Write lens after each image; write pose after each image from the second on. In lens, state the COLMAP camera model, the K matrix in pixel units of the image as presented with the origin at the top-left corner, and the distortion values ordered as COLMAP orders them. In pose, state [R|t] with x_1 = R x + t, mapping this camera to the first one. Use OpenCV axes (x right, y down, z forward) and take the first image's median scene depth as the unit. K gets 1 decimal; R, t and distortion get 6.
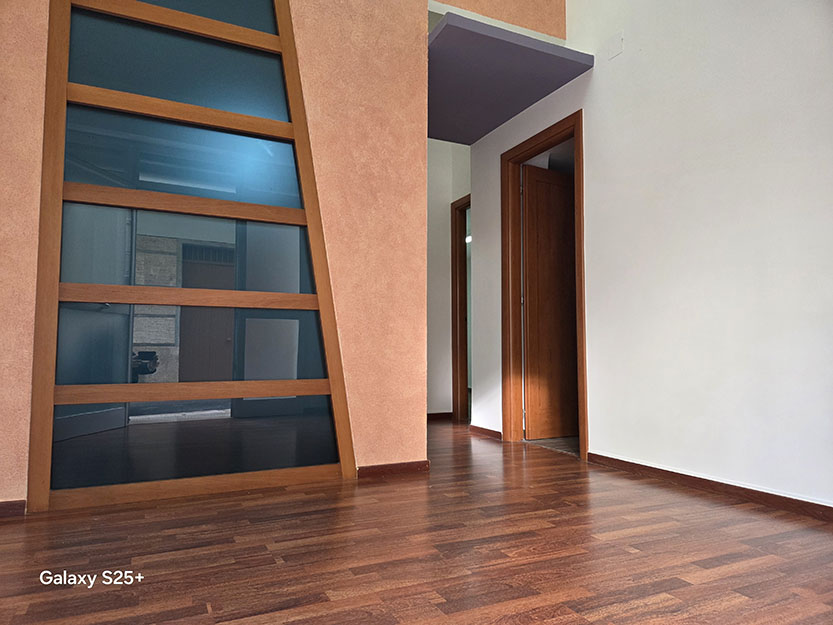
lens RADIAL K [[557.2, 0, 413.7], [0, 557.2, 316.7], [0, 0, 1]] dist [0.061779, -0.050969]
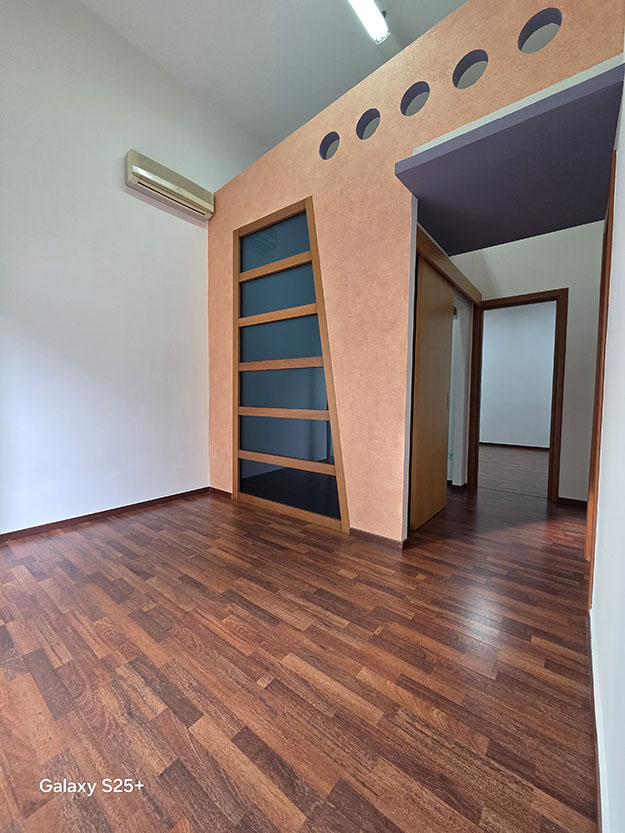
lens RADIAL K [[342.6, 0, 309.0], [0, 342.6, 412.6], [0, 0, 1]] dist [0.002217, 0.000202]
pose [[0.437496, 0.047105, -0.897986, 0.686333], [0.045281, 0.996206, 0.074318, -0.111975], [0.898079, -0.073176, 0.433704, 0.560190]]
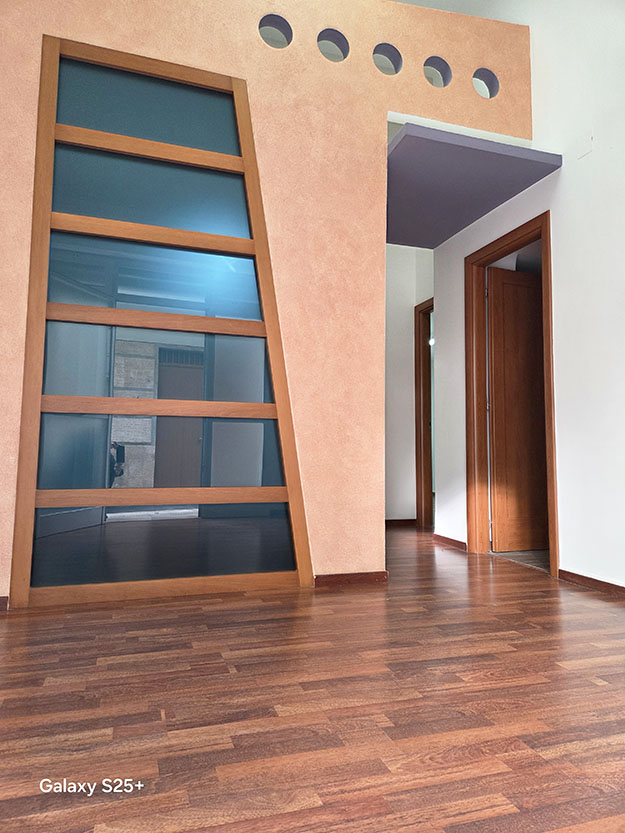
lens RADIAL K [[557.2, 0, 307.8], [0, 557.2, 402.7], [0, 0, 1]] dist [0.061779, -0.050969]
pose [[0.991492, 0.000688, -0.130166, 0.019265], [-0.003881, 0.999698, -0.024282, -0.017979], [0.130110, 0.024581, 0.991195, -0.006016]]
